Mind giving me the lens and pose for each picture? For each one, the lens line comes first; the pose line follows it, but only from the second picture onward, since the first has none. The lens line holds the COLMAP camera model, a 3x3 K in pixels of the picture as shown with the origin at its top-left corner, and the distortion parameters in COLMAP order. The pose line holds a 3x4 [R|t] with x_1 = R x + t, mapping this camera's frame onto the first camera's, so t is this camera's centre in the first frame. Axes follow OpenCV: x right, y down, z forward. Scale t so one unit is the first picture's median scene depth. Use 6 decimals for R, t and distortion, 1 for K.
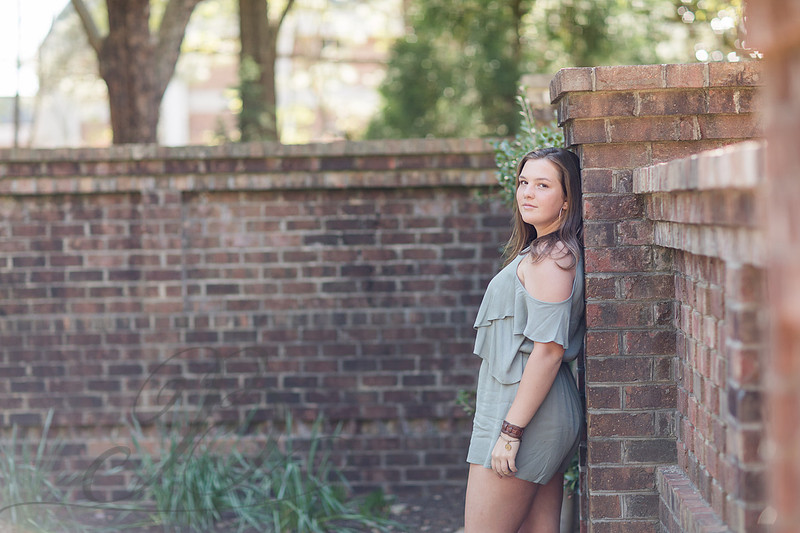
lens RADIAL K [[1883.3, 0, 400.0], [0, 1883.3, 266.5], [0, 0, 1]] dist [0.043408, -0.719651]
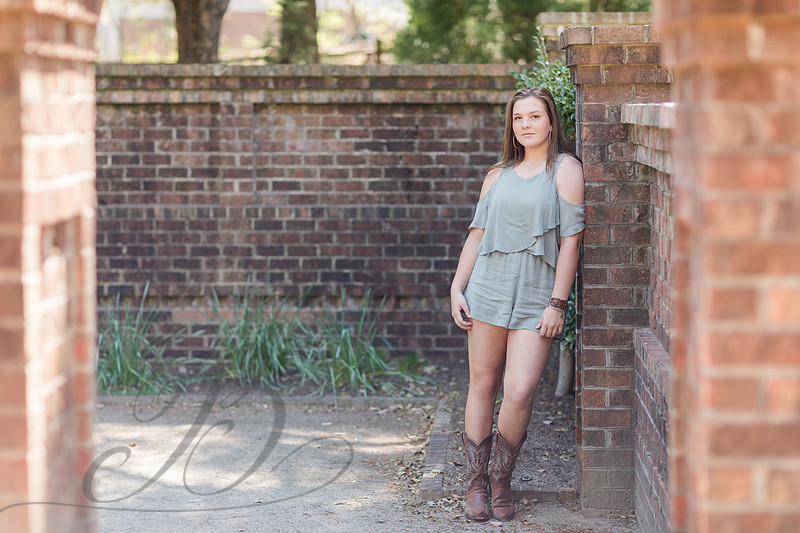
lens RADIAL K [[1883.3, 0, 400.0], [0, 1883.3, 266.5], [0, 0, 1]] dist [0.043408, -0.719651]
pose [[0.999796, 0.019159, -0.006393, -0.013022], [-0.018766, 0.998210, 0.056779, -0.006255], [0.007469, -0.056648, 0.998366, -0.203971]]
